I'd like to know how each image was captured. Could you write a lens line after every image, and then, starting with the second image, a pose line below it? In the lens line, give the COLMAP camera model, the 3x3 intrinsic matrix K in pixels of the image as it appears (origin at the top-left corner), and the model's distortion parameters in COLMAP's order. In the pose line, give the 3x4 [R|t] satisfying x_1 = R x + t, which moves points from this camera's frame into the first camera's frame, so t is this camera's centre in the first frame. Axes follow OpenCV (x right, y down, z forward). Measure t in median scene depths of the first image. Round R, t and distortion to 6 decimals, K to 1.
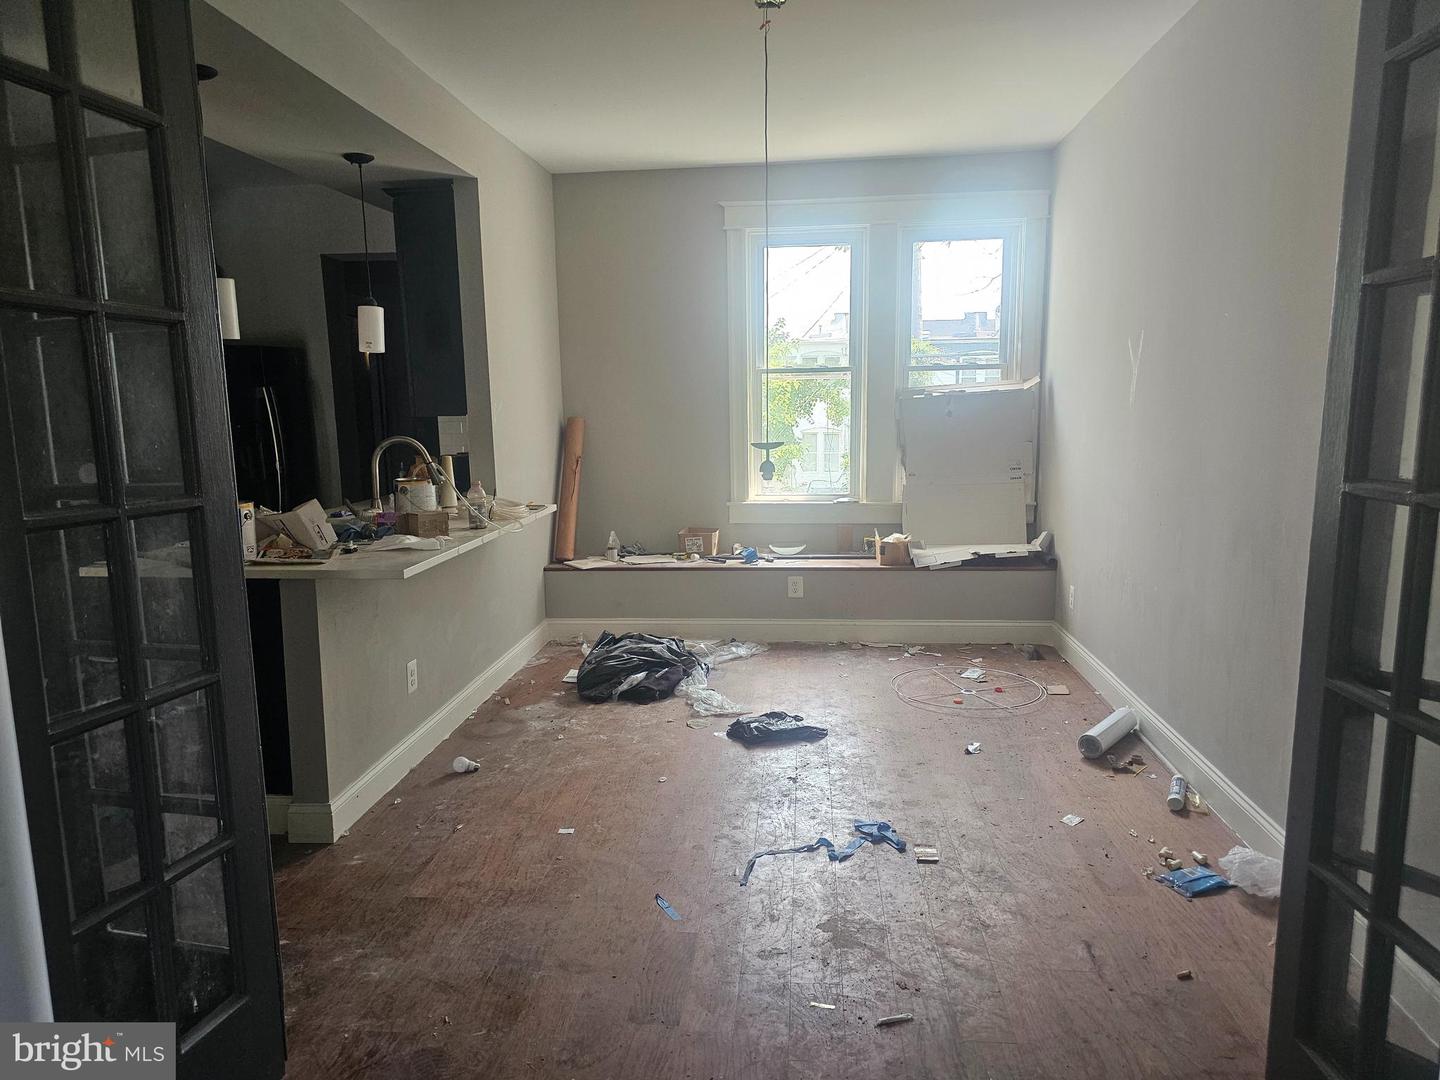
lens RADIAL K [[968.3, 0, 725.7], [0, 968.3, 544.1], [0, 0, 1]] dist [0.040815, -0.023083]
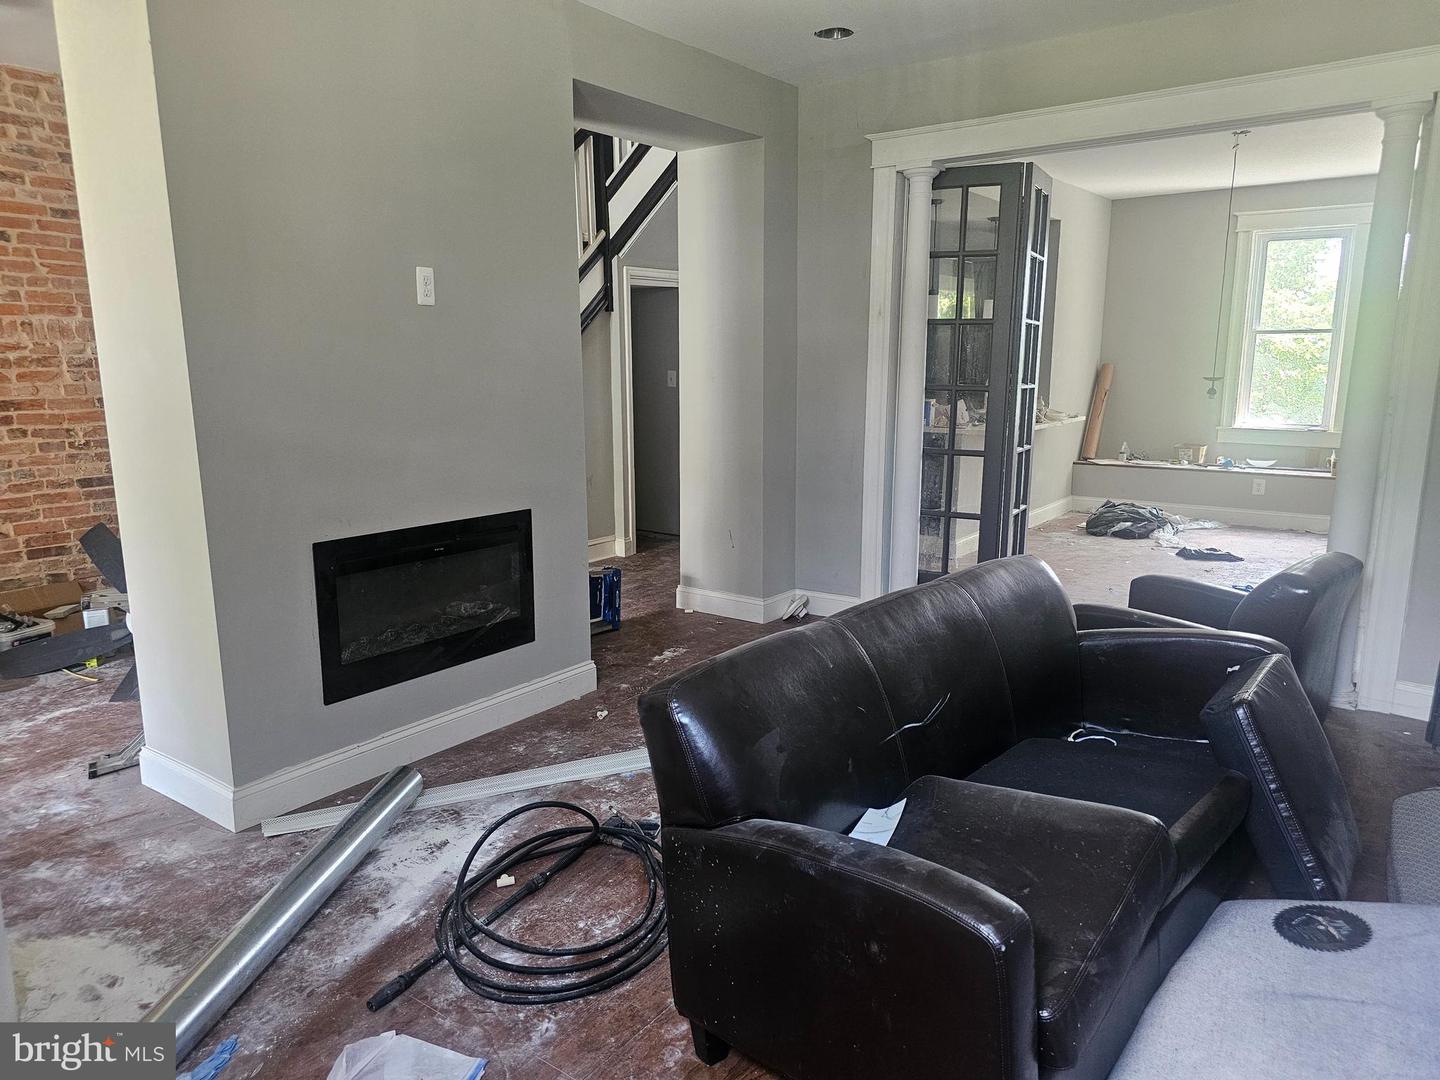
lens RADIAL K [[968.3, 0, 713.8], [0, 968.3, 543.8], [0, 0, 1]] dist [0.040815, -0.023083]
pose [[0.851255, 0.113367, -0.512360, 0.160398], [-0.088544, 0.993416, 0.072698, 0.110361], [0.517229, -0.016518, 0.855688, -0.745989]]
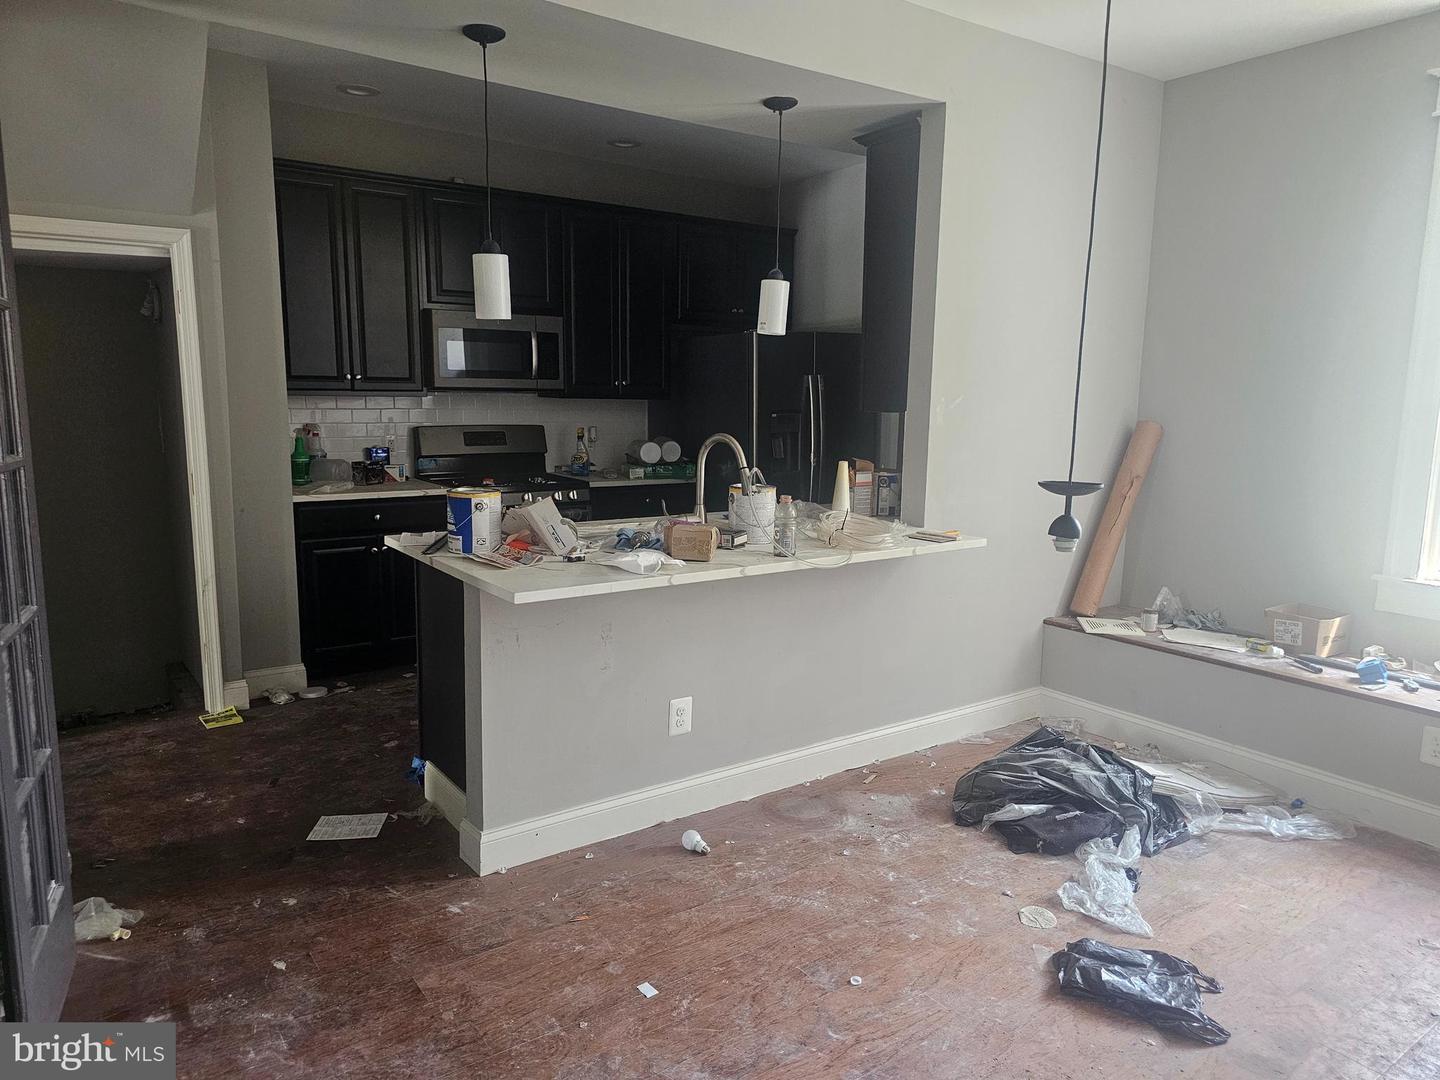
lens RADIAL K [[968.3, 0, 722.0], [0, 968.3, 546.3], [0, 0, 1]] dist [0.040815, -0.023083]
pose [[0.640819, 0.148729, -0.753147, 0.254830], [-0.140614, 0.987196, 0.075306, -0.064126], [0.754704, 0.057646, 0.653527, 0.379982]]
